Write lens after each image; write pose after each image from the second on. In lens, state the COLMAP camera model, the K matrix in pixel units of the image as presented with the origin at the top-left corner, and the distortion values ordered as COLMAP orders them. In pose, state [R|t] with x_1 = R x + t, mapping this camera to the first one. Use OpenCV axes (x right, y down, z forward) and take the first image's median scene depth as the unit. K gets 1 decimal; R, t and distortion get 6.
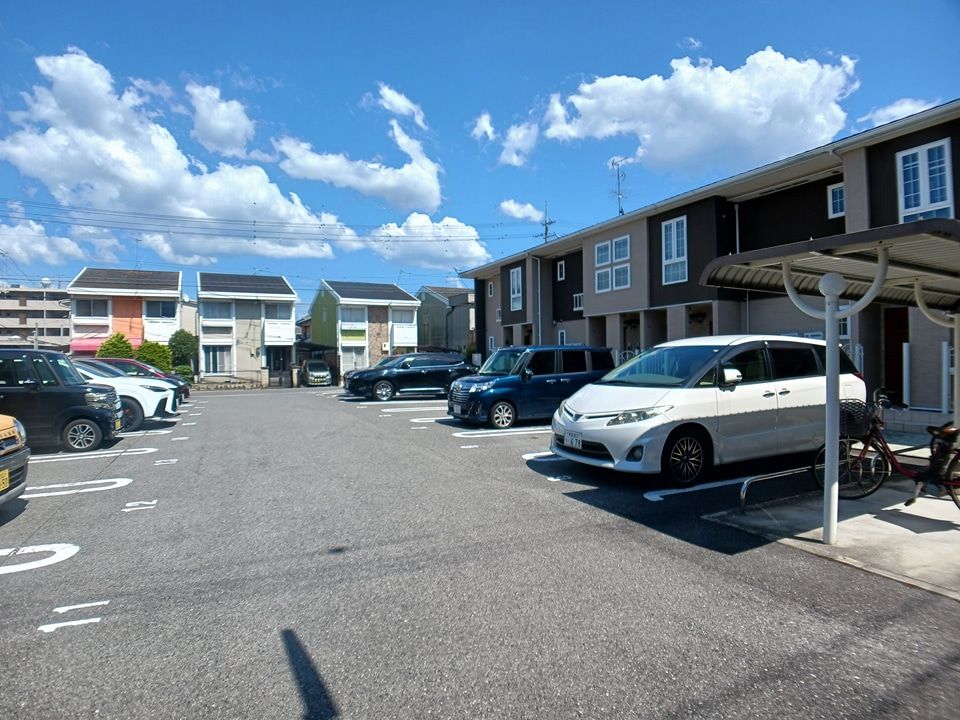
lens RADIAL K [[534.3, 0, 480.0], [0, 534.3, 360.0], [0, 0, 1]] dist [-0.074392, 0.001682]
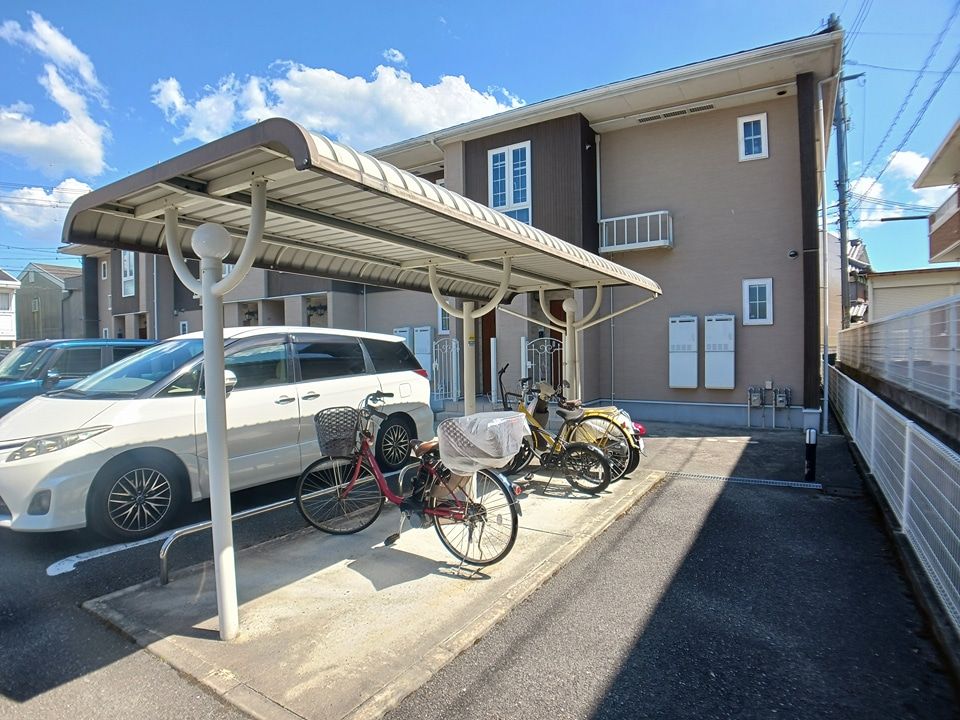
lens RADIAL K [[534.3, 0, 480.0], [0, 534.3, 360.0], [0, 0, 1]] dist [-0.074392, 0.001682]
pose [[0.841963, -0.011752, 0.539408, 0.395209], [0.006868, 0.999915, 0.011065, -0.002395], [-0.539492, -0.005612, 0.841972, 0.176149]]
